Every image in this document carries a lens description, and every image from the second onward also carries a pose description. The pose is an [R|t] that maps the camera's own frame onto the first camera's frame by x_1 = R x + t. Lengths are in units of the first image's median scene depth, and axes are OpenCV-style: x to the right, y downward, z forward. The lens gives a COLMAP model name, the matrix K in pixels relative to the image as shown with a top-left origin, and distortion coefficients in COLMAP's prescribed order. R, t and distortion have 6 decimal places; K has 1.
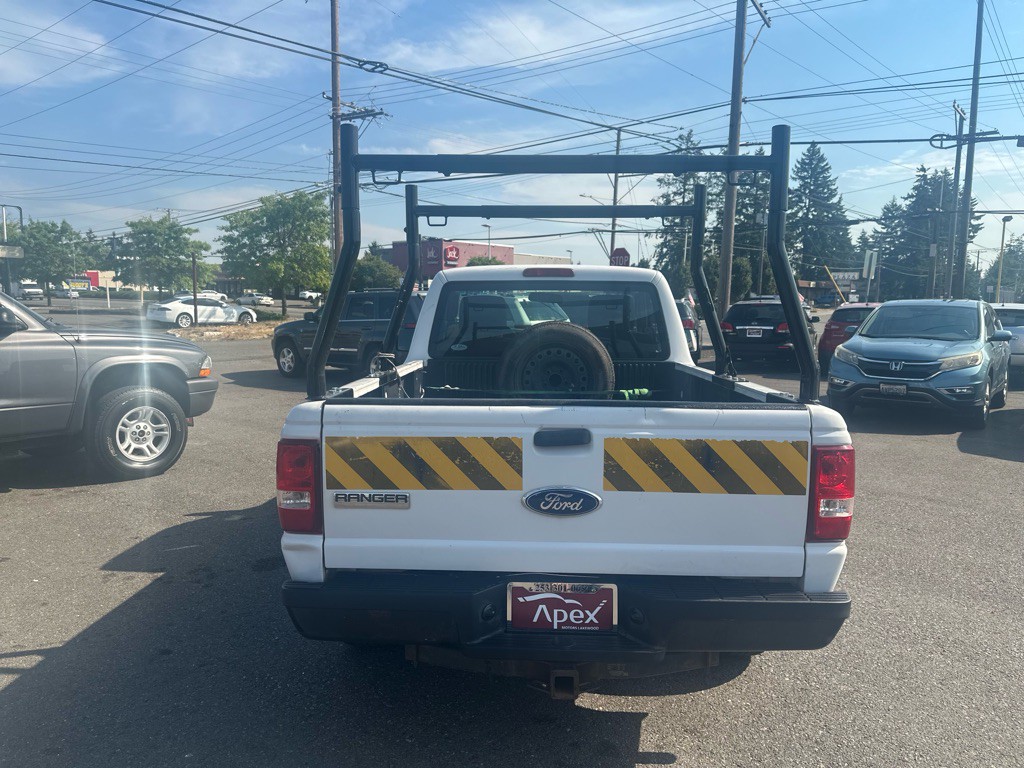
lens RADIAL K [[721.8, 0, 509.2], [0, 721.8, 382.6], [0, 0, 1]] dist [0.051630, -0.061534]
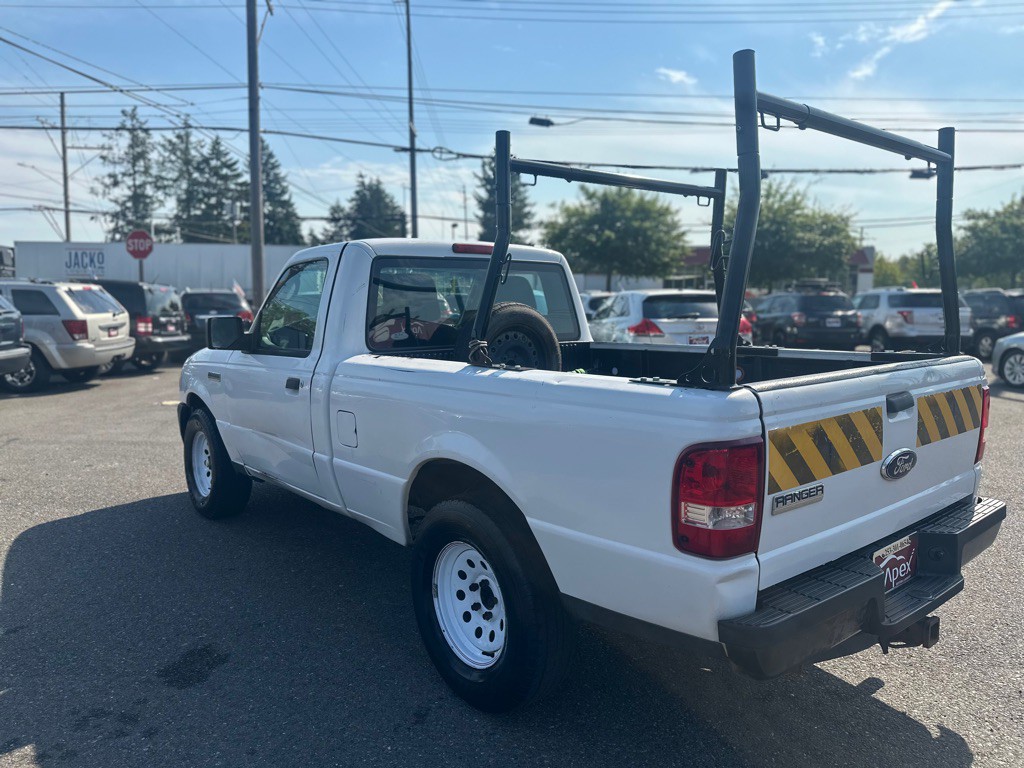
lens RADIAL K [[721.8, 0, 498.9], [0, 721.8, 385.8], [0, 0, 1]] dist [0.051630, -0.061534]
pose [[0.757169, -0.088431, 0.647206, -0.695822], [0.079772, 0.995896, 0.042749, -0.024772], [-0.648330, 0.019261, 0.761116, 0.392048]]
